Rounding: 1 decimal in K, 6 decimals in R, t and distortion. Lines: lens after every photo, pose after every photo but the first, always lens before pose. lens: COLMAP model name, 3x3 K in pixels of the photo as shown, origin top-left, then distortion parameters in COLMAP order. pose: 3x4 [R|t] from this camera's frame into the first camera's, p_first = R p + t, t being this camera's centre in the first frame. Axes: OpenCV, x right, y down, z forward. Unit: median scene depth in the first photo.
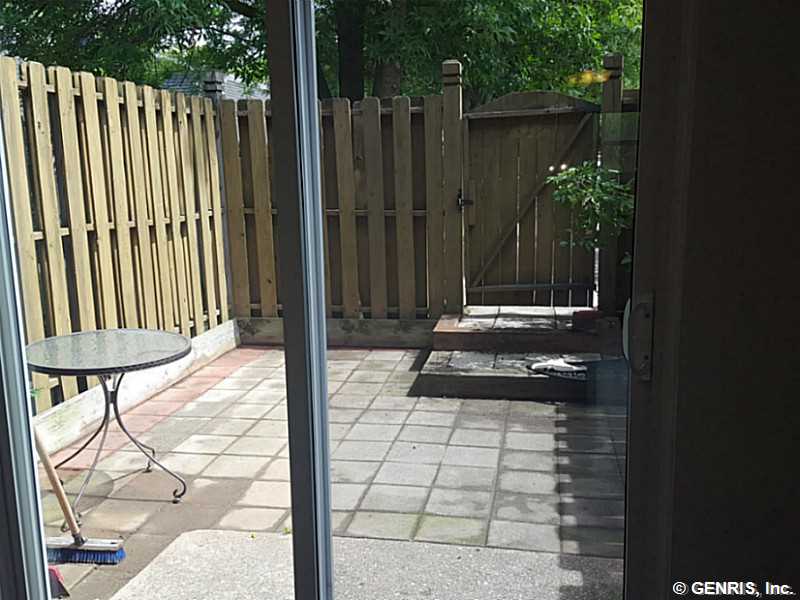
lens RADIAL K [[772.9, 0, 400.0], [0, 772.9, 300.0], [0, 0, 1]] dist [0.198808, -0.425118]
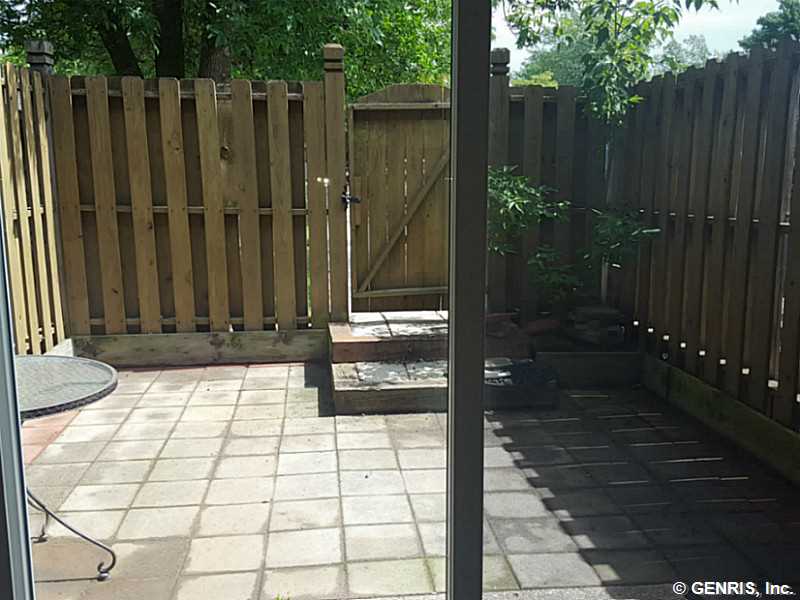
lens RADIAL K [[772.9, 0, 400.0], [0, 772.9, 300.0], [0, 0, 1]] dist [0.198808, -0.425118]
pose [[0.956850, -0.027321, 0.289294, -0.144552], [0.030475, 0.999515, -0.006401, -0.000110], [-0.288979, 0.014941, 0.957219, 0.116701]]
